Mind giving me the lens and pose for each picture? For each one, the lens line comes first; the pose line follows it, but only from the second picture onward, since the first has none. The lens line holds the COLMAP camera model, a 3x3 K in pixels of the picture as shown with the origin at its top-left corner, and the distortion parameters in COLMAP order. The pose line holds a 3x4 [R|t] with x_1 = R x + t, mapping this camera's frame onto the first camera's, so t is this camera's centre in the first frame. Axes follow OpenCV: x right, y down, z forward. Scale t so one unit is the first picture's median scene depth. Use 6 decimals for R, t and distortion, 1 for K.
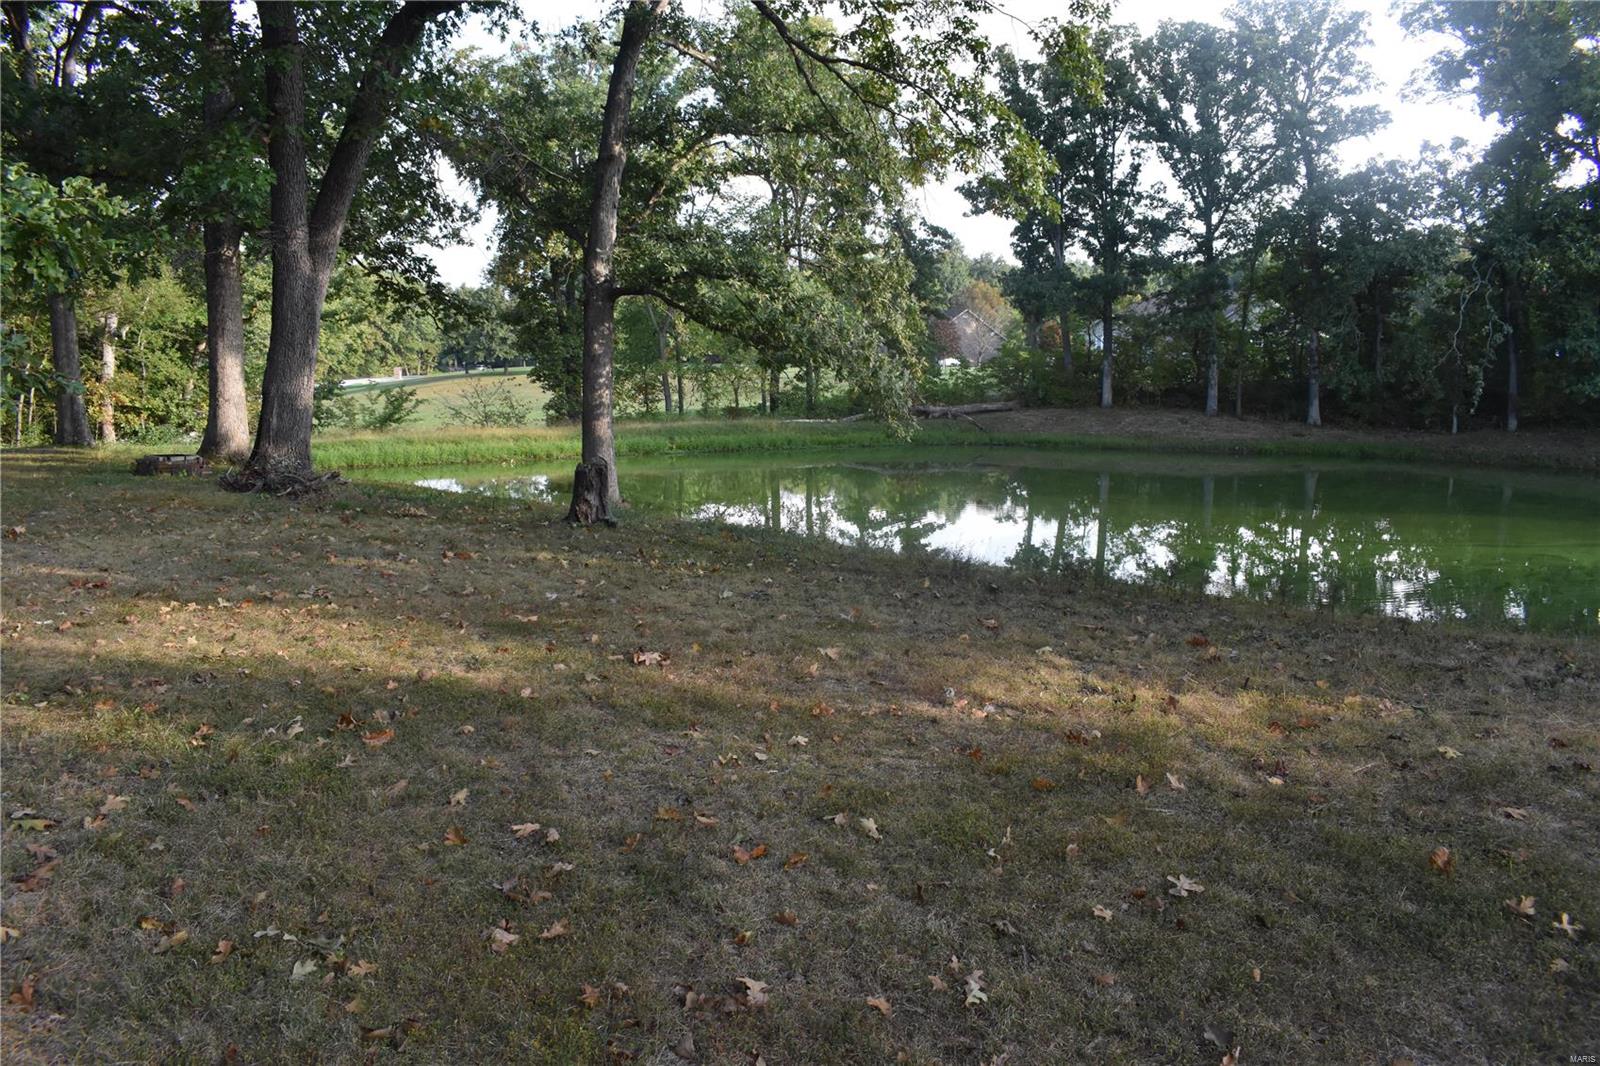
lens RADIAL K [[1280.0, 0, 797.7], [0, 1280.0, 532.8], [0, 0, 1]] dist [-0.080313, 0.000371]
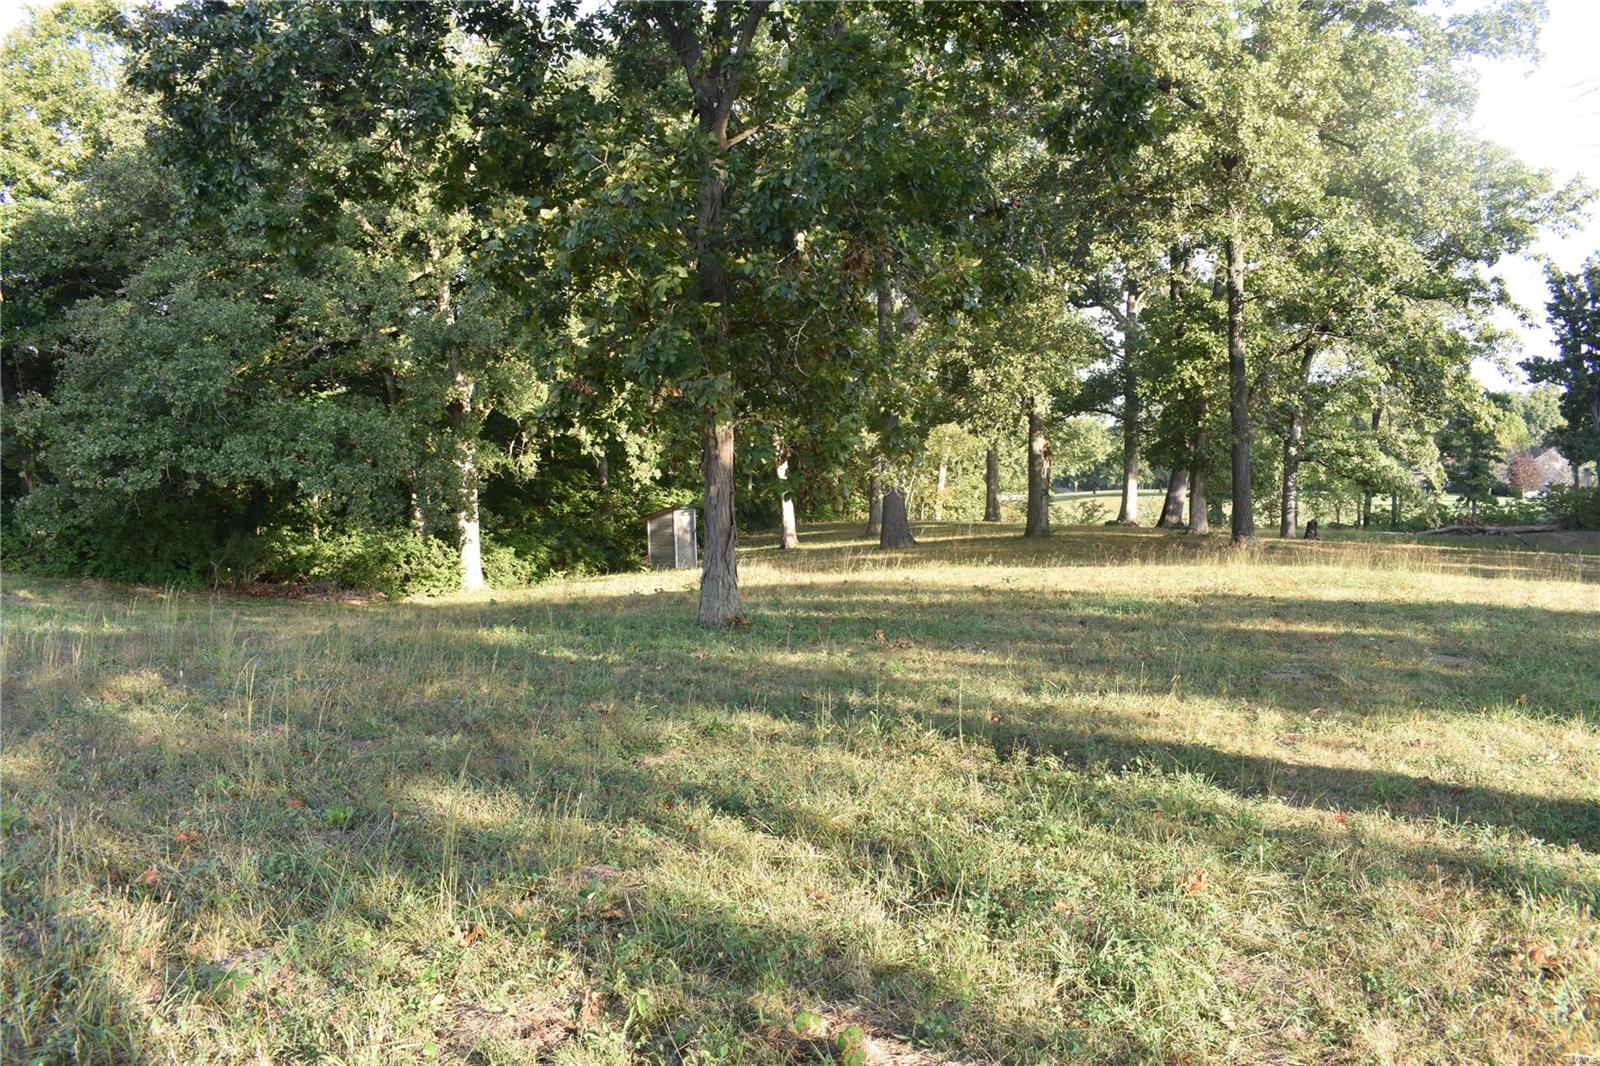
lens RADIAL K [[1280.0, 0, 804.5], [0, 1280.0, 526.2], [0, 0, 1]] dist [-0.080313, 0.000371]
pose [[0.906406, 0.034111, -0.421027, 0.004517], [-0.076114, 0.993608, -0.083360, 0.066325], [0.415492, 0.107604, 0.903209, -0.498946]]
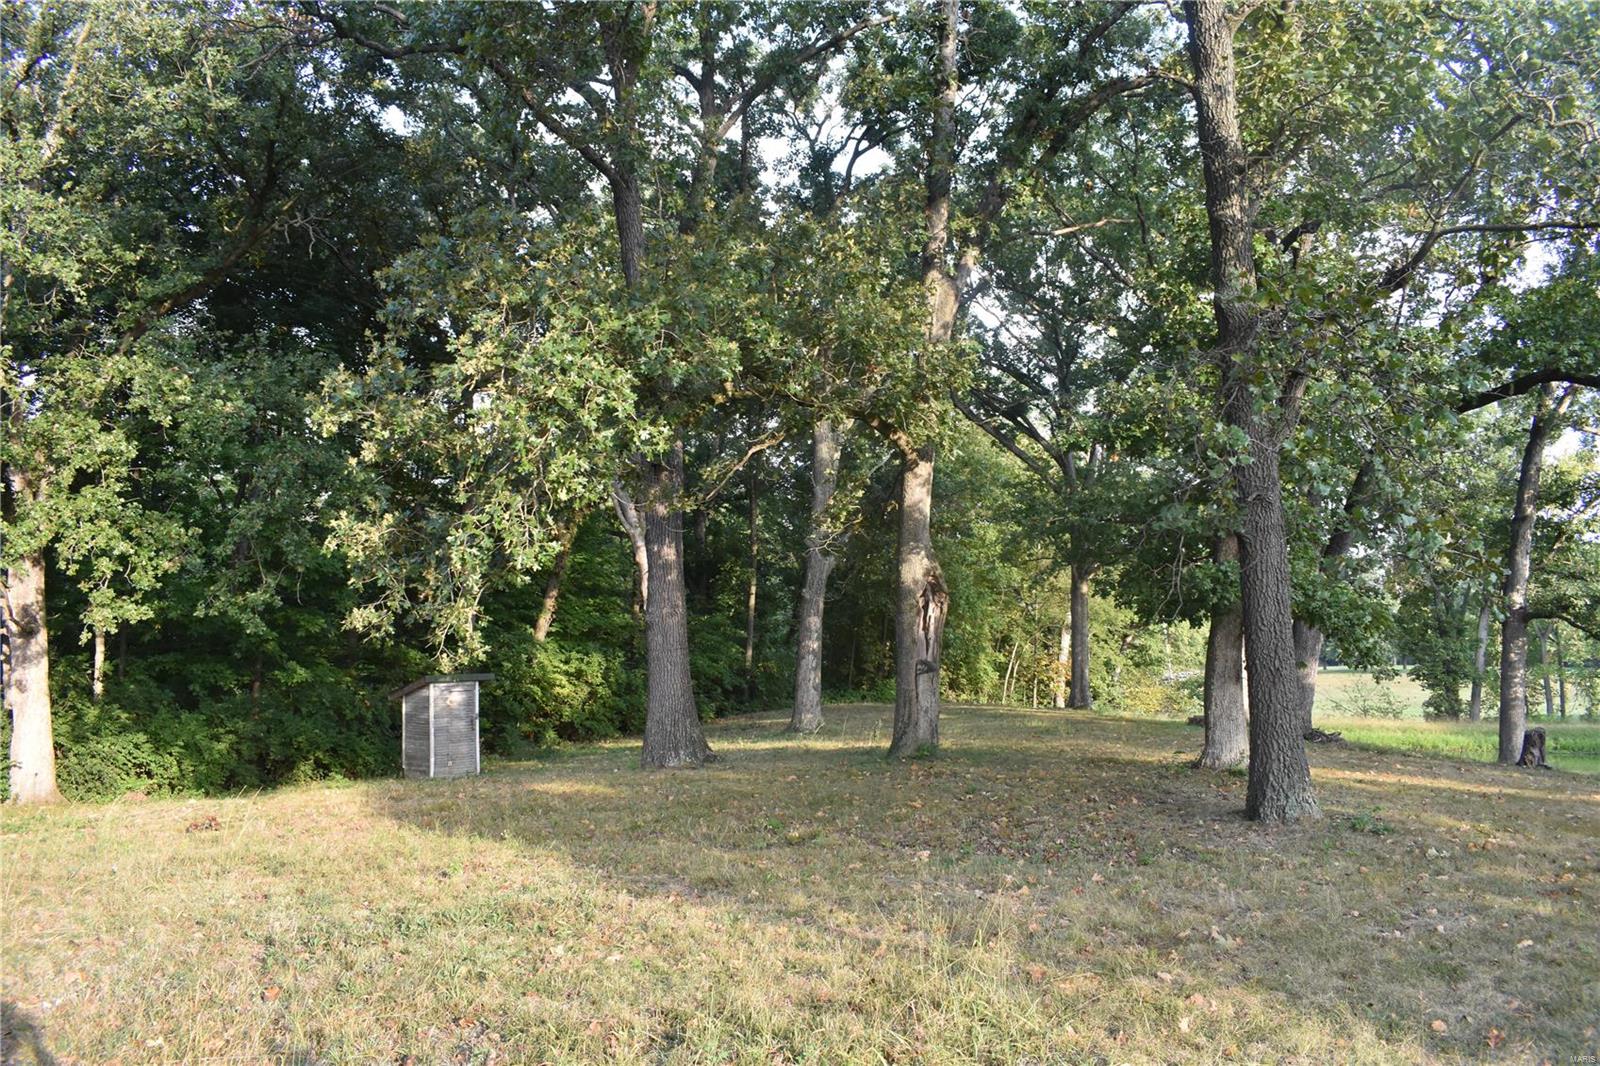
lens RADIAL K [[1280.0, 0, 796.8], [0, 1280.0, 533.4], [0, 0, 1]] dist [-0.080313, 0.000371]
pose [[0.804977, -0.020866, -0.592939, 0.005677], [-0.114299, 0.975207, -0.189491, 0.022248], [0.582192, 0.220308, 0.782634, -0.172198]]
